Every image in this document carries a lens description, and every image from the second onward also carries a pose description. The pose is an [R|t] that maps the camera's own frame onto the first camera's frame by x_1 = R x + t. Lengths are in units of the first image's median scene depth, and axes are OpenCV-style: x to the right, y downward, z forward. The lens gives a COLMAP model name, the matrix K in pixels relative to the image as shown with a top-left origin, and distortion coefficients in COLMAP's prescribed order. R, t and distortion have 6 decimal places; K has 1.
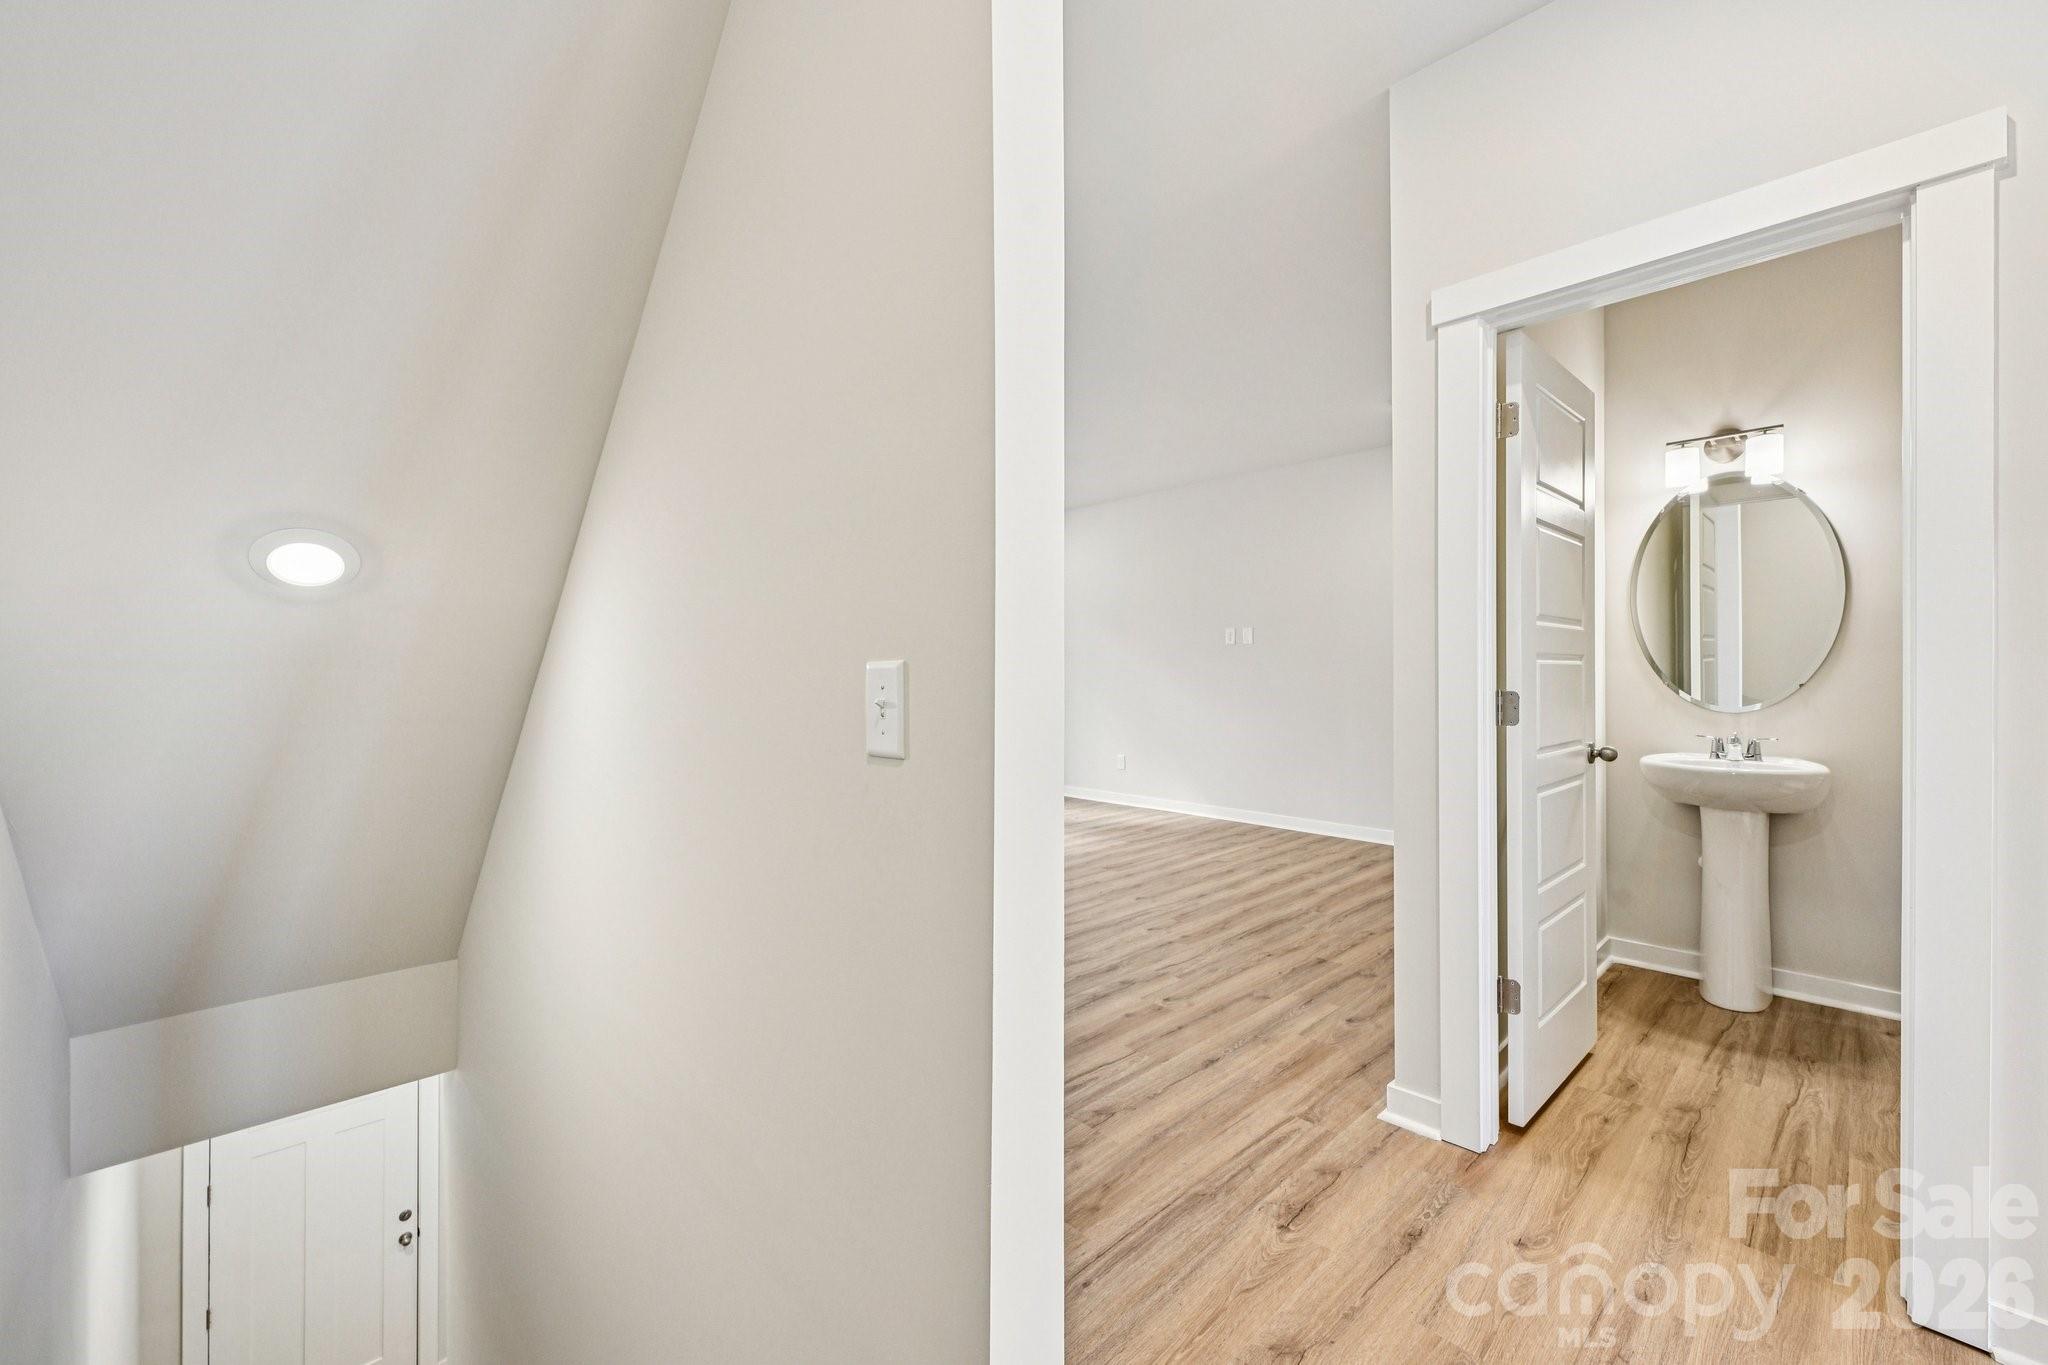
lens RADIAL K [[822.3, 0, 1024.0], [0, 822.3, 682.5], [0, 0, 1]] dist [0.000185, 0.000004]
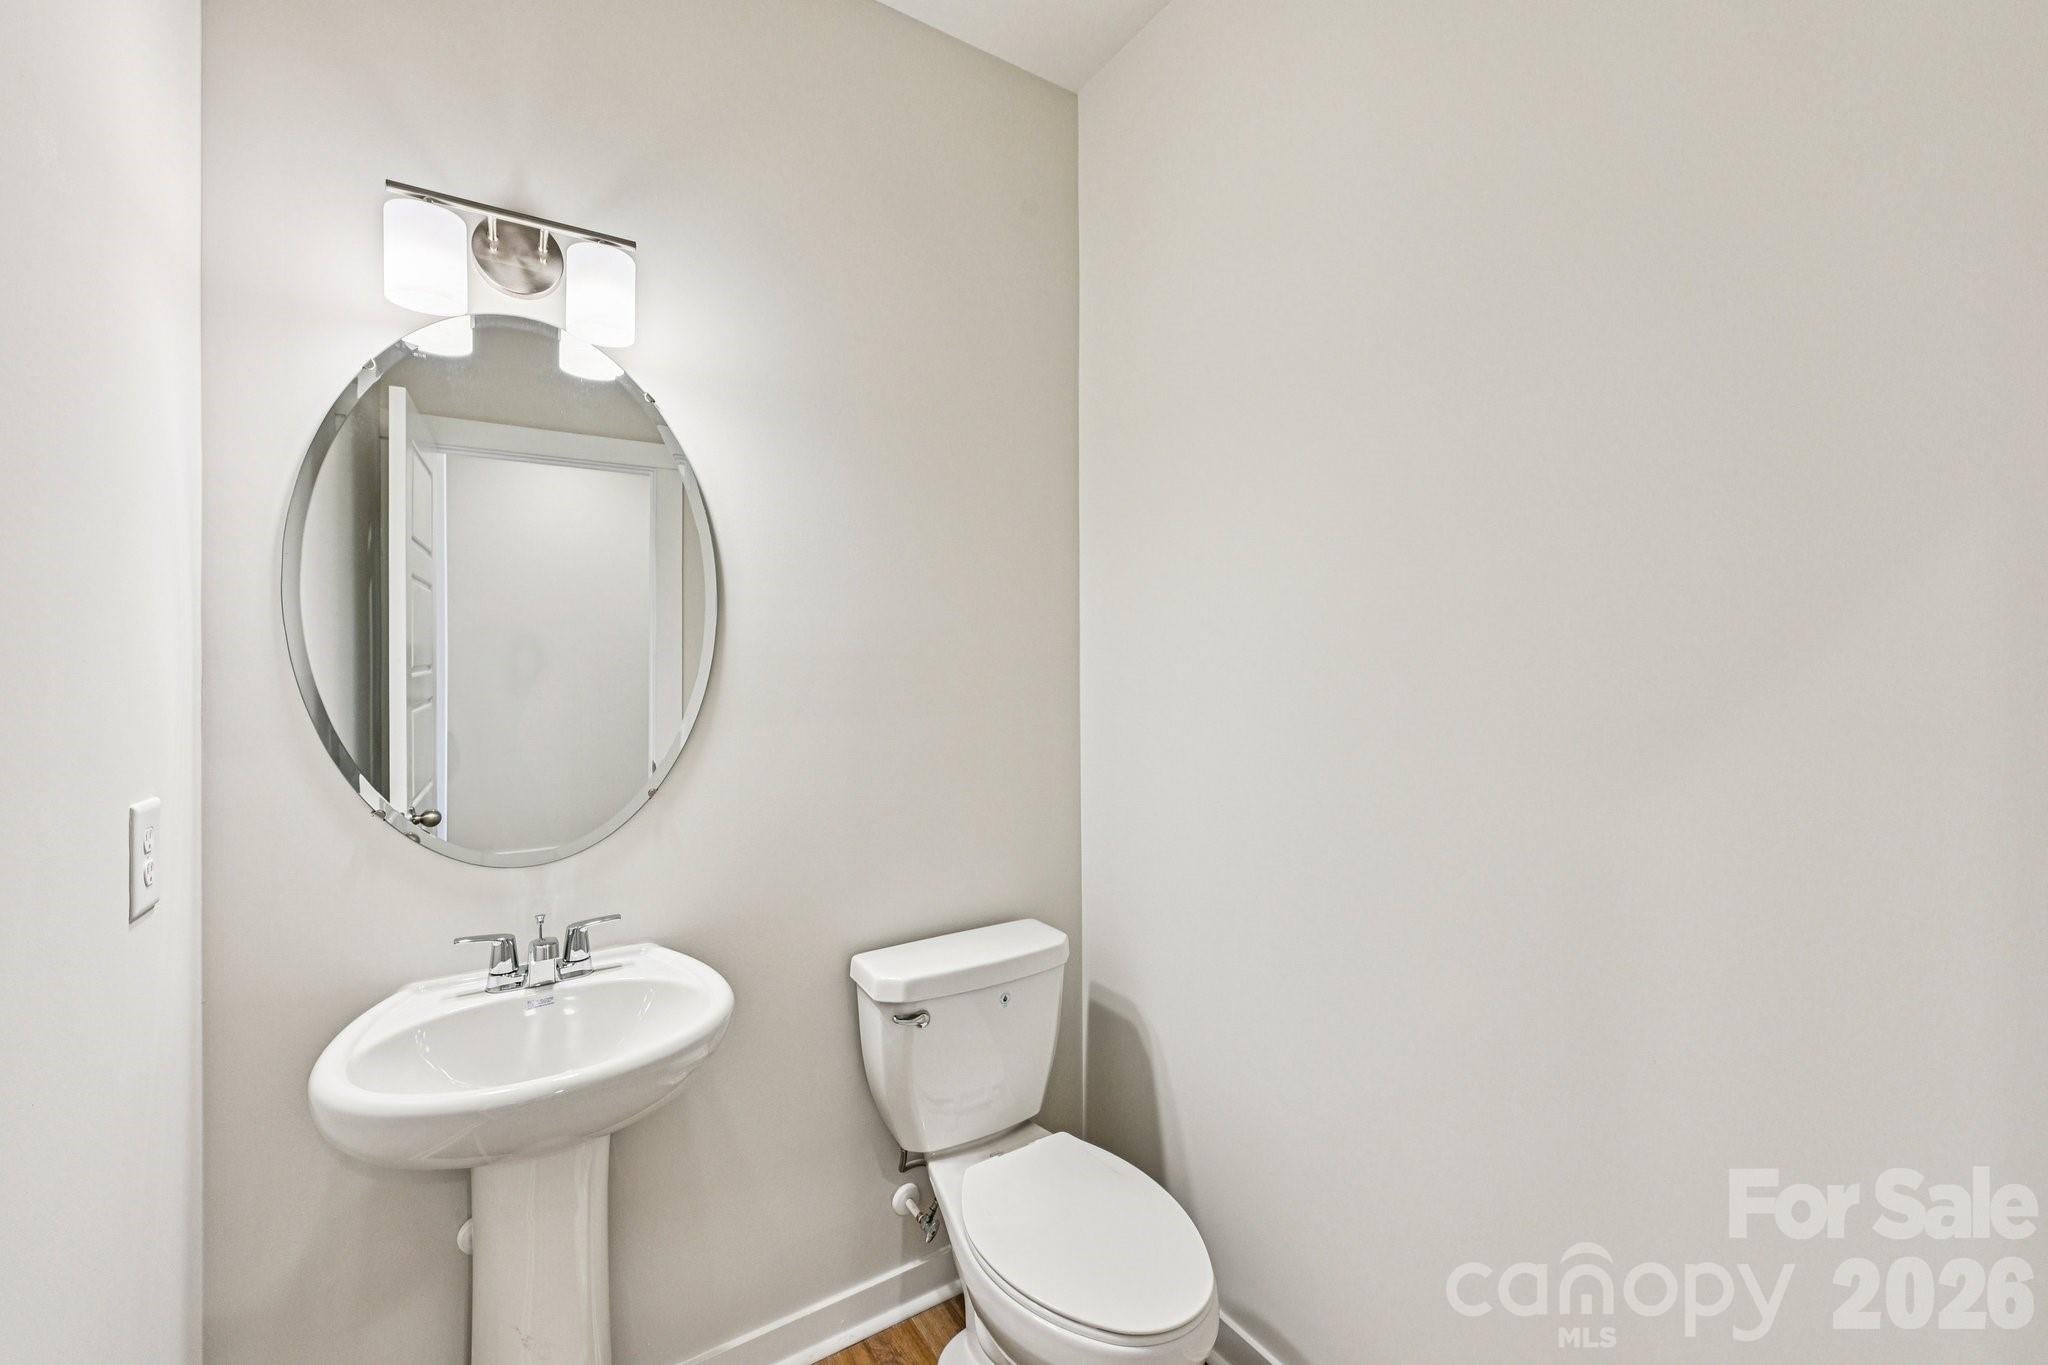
lens RADIAL K [[813.9, 0, 1024.9], [0, 813.9, 655.4], [0, 0, 1]] dist [-0.051096, -0.000022]
pose [[0.177030, -0.004711, 0.984194, 0.506847], [0.003215, 0.999986, 0.004208, -0.090001], [-0.984200, 0.002419, 0.177042, 0.675162]]
